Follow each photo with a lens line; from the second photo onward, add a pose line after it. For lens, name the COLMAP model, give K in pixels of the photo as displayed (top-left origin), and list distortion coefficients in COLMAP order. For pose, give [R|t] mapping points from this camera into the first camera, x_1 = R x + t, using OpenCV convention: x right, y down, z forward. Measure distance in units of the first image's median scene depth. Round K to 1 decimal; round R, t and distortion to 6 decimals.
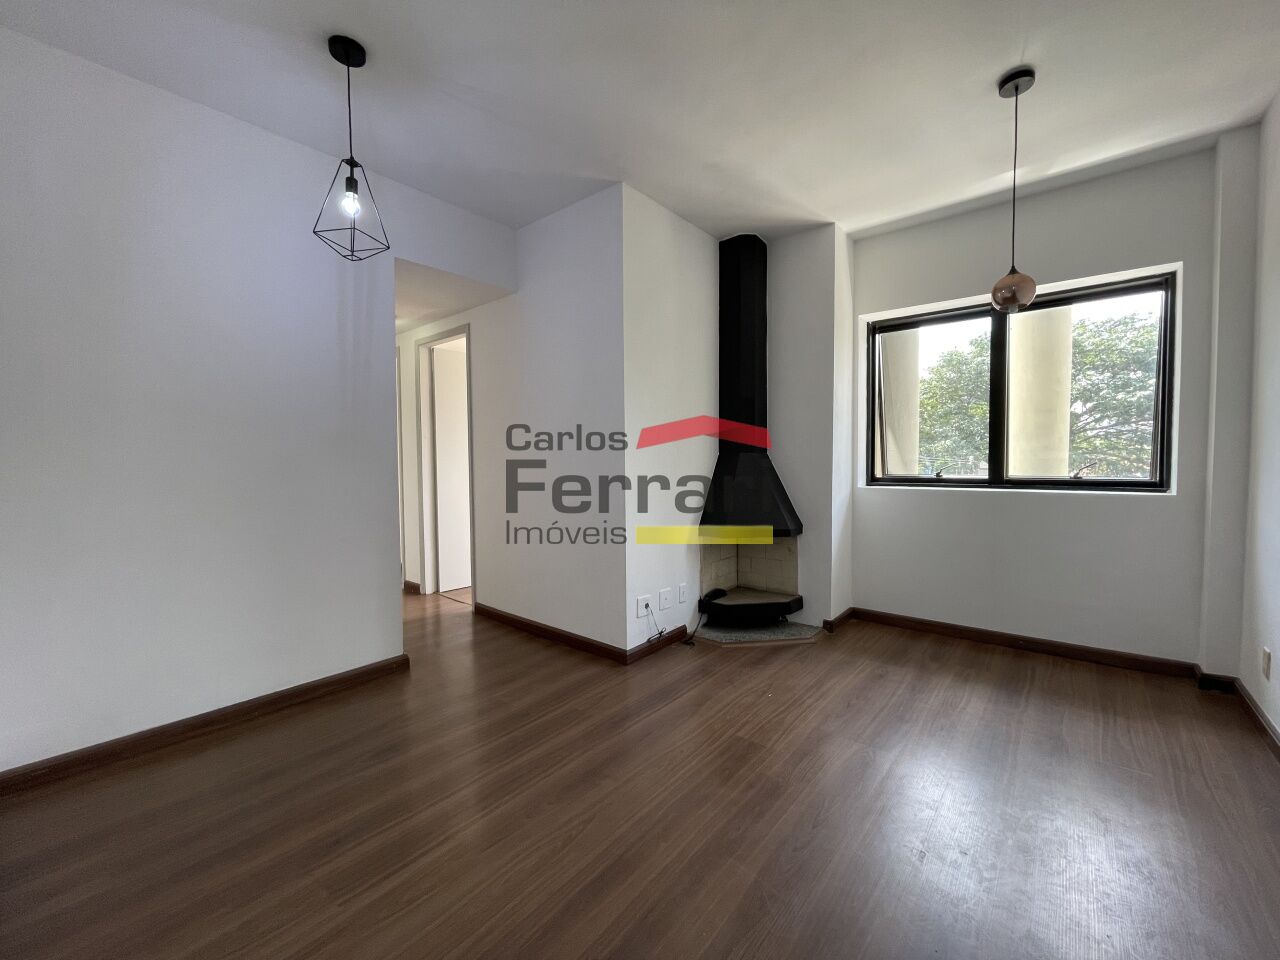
lens RADIAL K [[518.8, 0, 641.8], [0, 518.8, 481.5], [0, 0, 1]] dist [-0.004423, -0.000061]
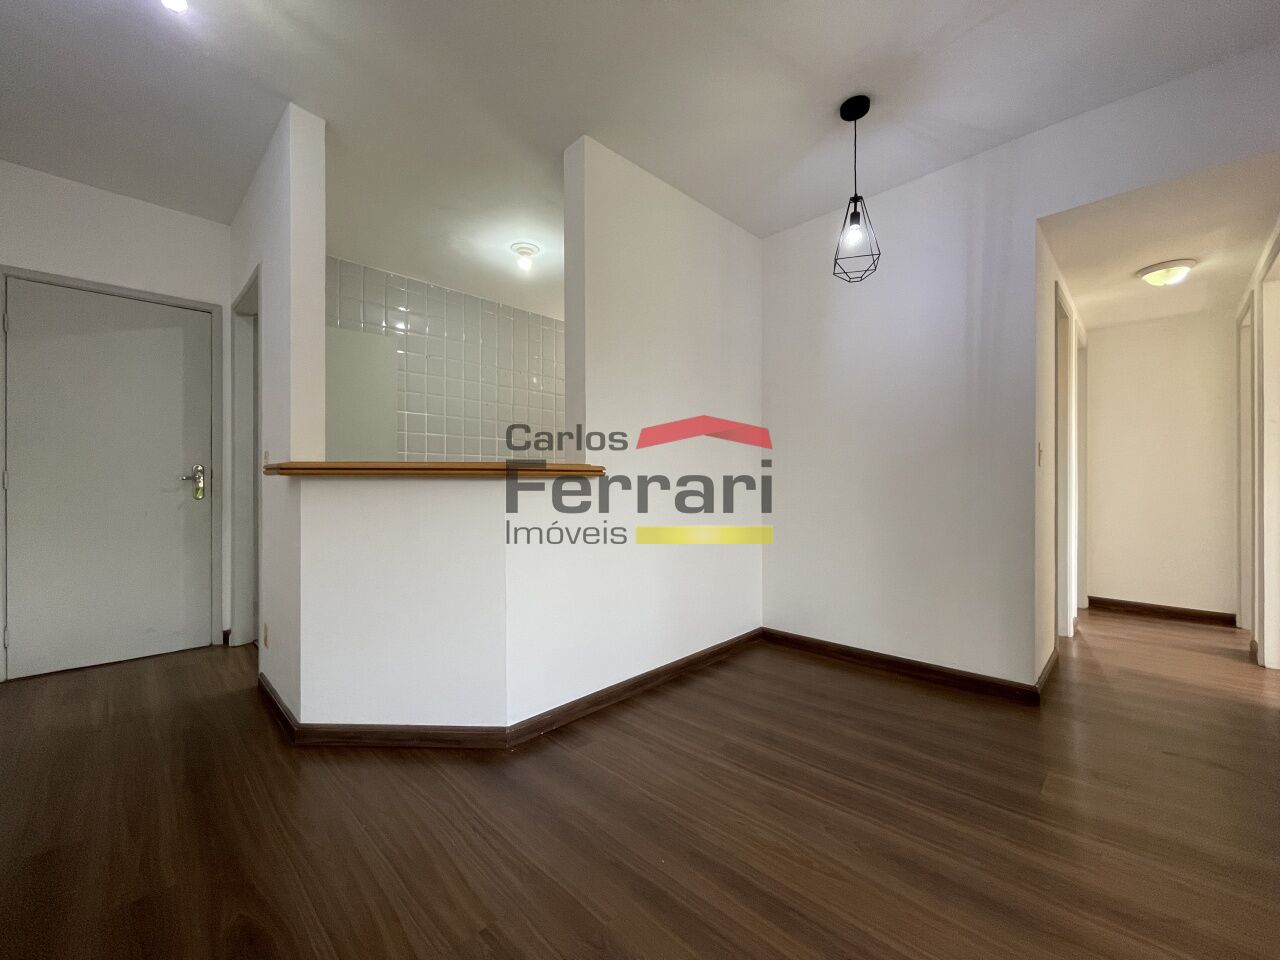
lens RADIAL K [[518.8, 0, 641.8], [0, 518.8, 481.5], [0, 0, 1]] dist [-0.004423, -0.000061]
pose [[-0.080125, 0.006289, -0.996765, 0.537651], [-0.035888, 0.999314, 0.009190, 0.021207], [0.996139, 0.036509, -0.079845, 0.530609]]
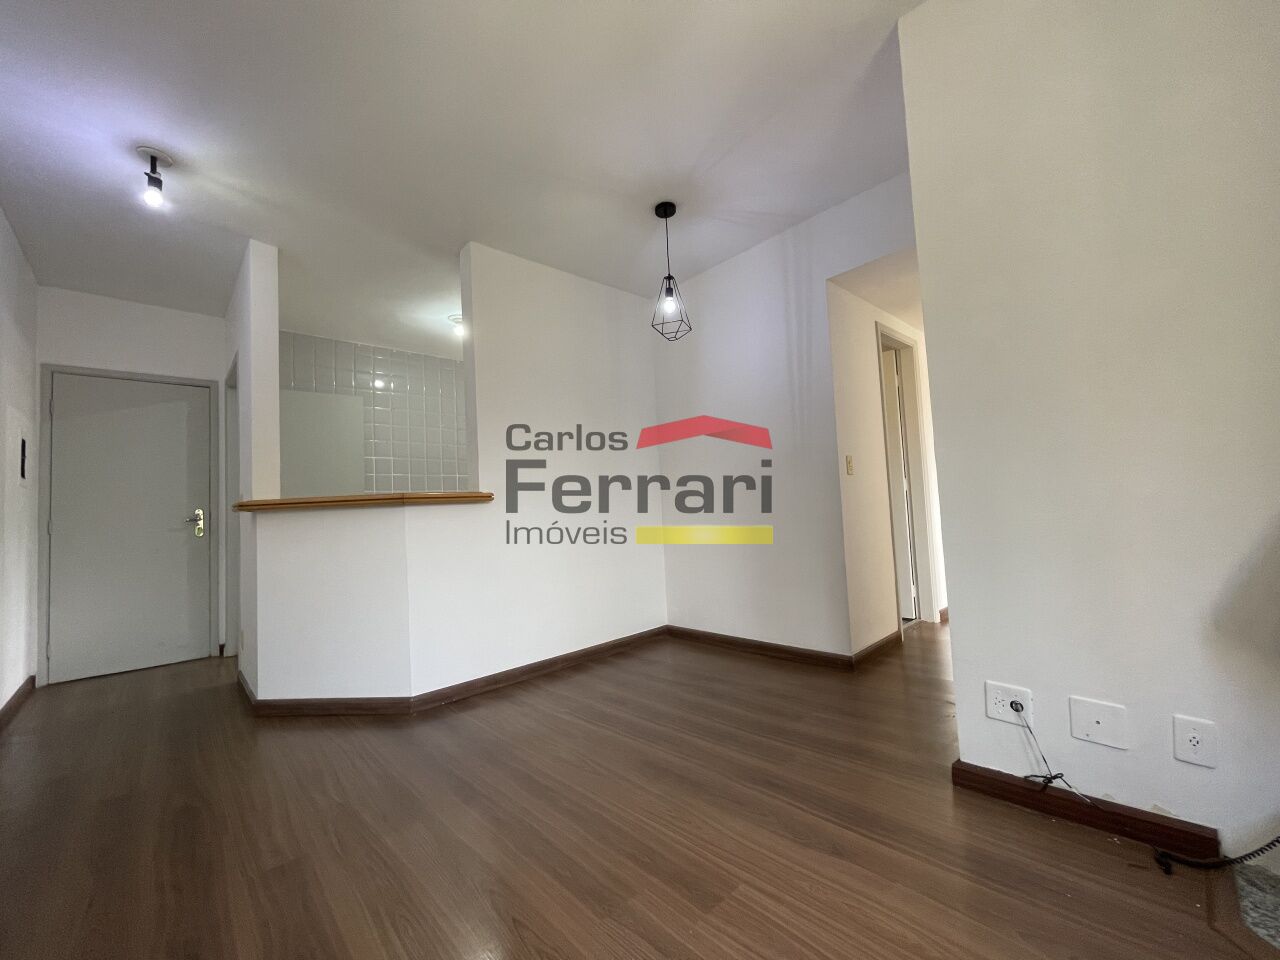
lens RADIAL K [[518.8, 0, 641.8], [0, 518.8, 481.5], [0, 0, 1]] dist [-0.004423, -0.000061]
pose [[-0.126465, -0.044574, -0.990969, 0.776505], [0.013689, 0.998816, -0.046674, 0.041521], [0.991877, -0.019468, -0.125705, 0.917581]]
